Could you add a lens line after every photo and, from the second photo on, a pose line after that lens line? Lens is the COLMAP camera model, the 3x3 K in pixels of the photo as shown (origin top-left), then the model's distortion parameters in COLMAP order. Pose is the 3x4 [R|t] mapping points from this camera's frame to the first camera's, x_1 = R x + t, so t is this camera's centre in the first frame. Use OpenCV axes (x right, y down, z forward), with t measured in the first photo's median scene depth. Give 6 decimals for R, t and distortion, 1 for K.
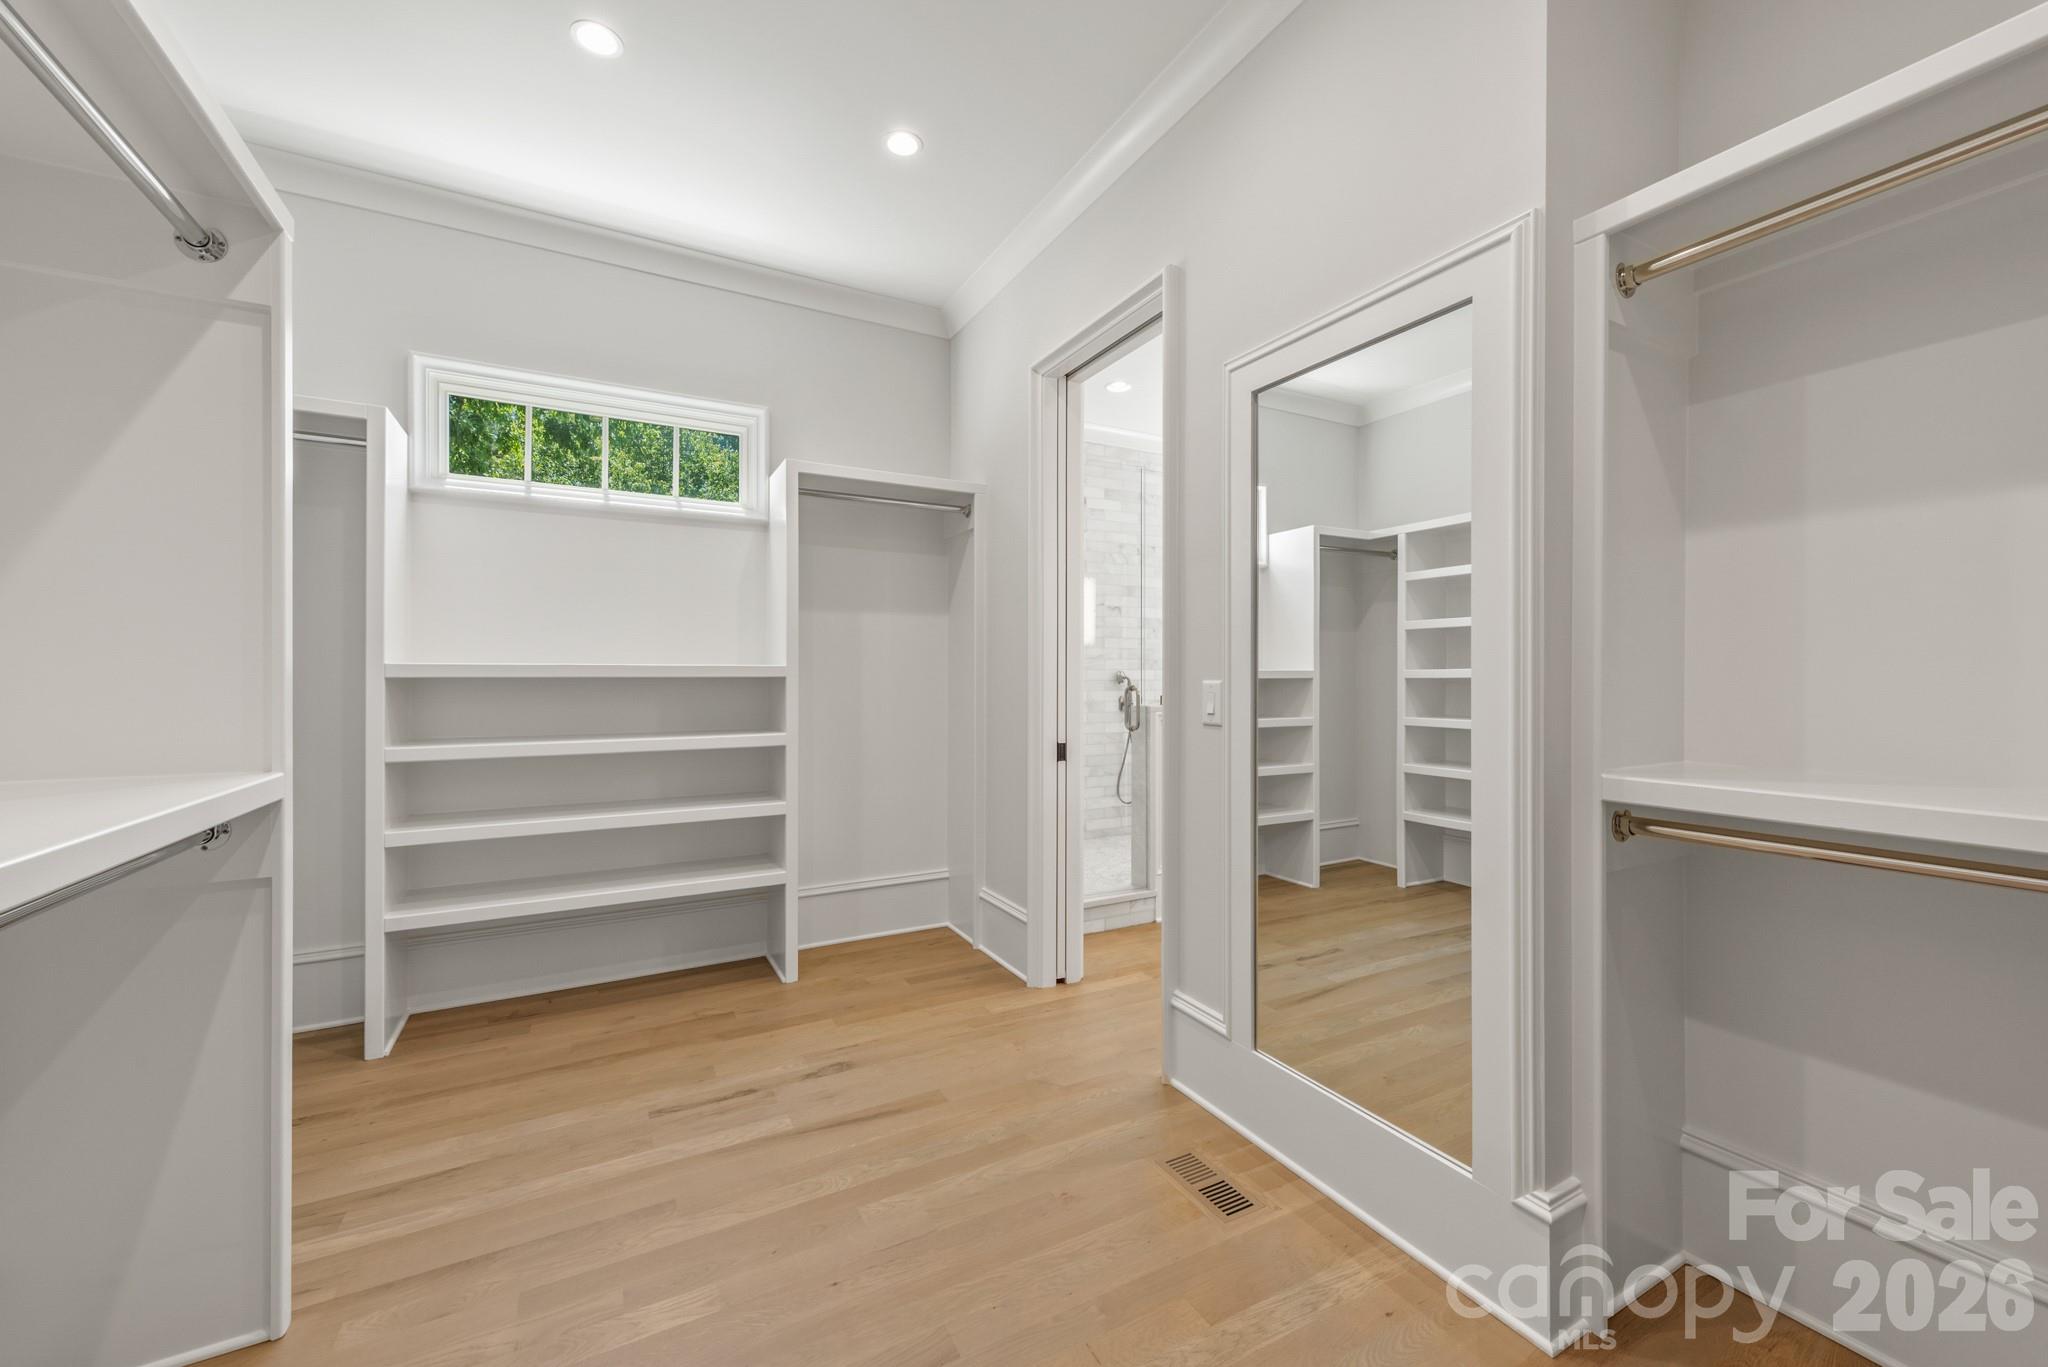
lens RADIAL K [[802.8, 0, 1027.7], [0, 802.8, 677.8], [0, 0, 1]] dist [0.001710, -0.001716]
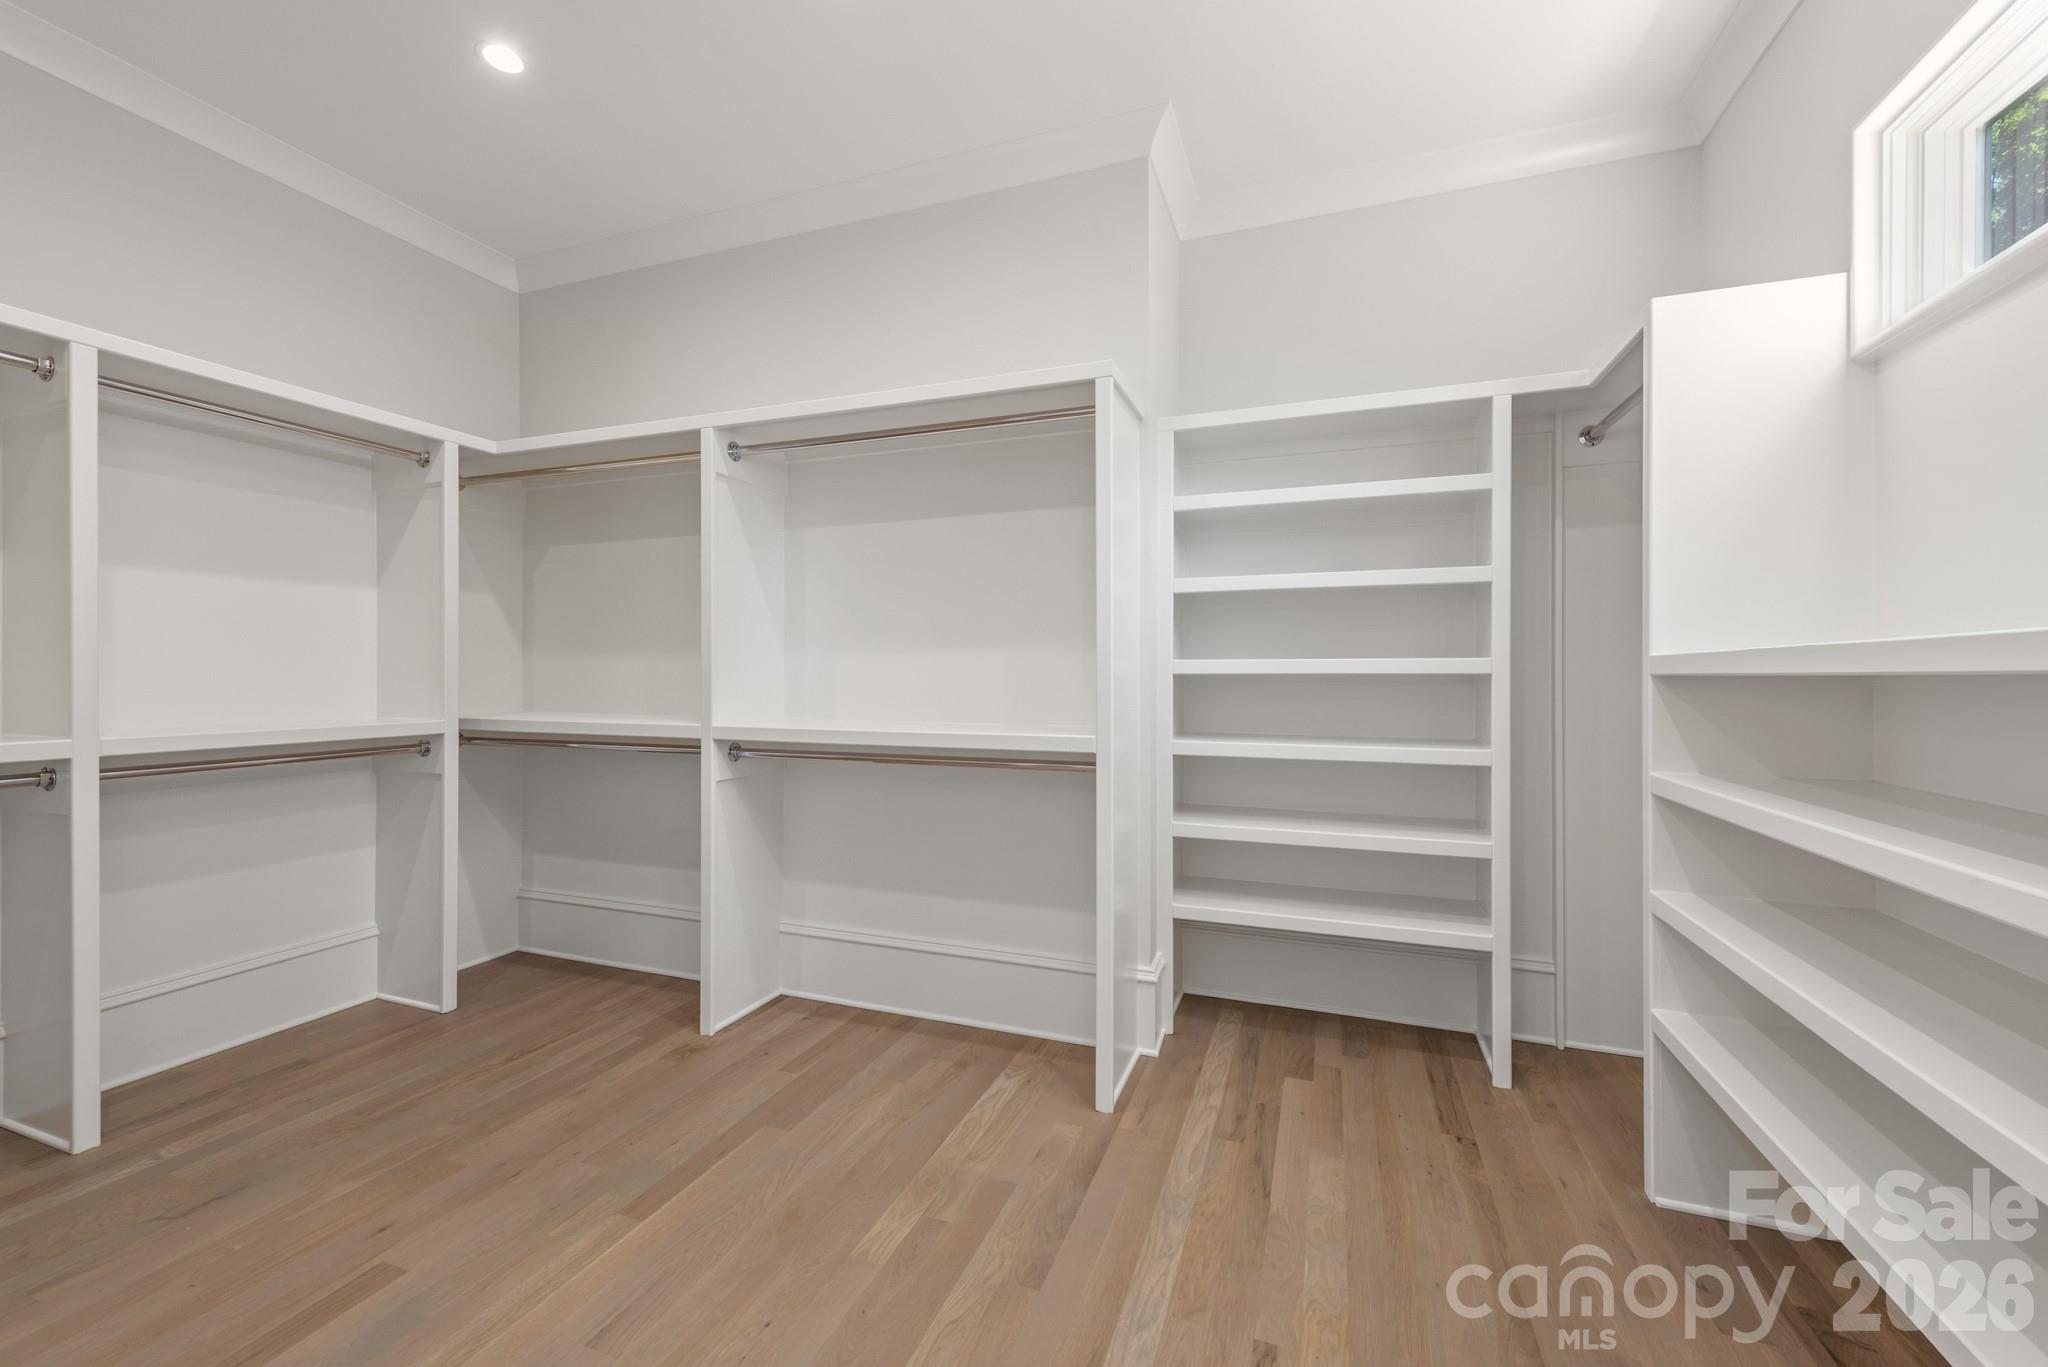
lens RADIAL K [[802.8, 0, 1029.9], [0, 802.8, 671.8], [0, 0, 1]] dist [0.001710, -0.001716]
pose [[-0.752339, -0.002322, -0.658772, 0.117671], [-0.004390, 0.999989, 0.001489, -0.000831], [0.658761, 0.004012, -0.752341, 1.546864]]
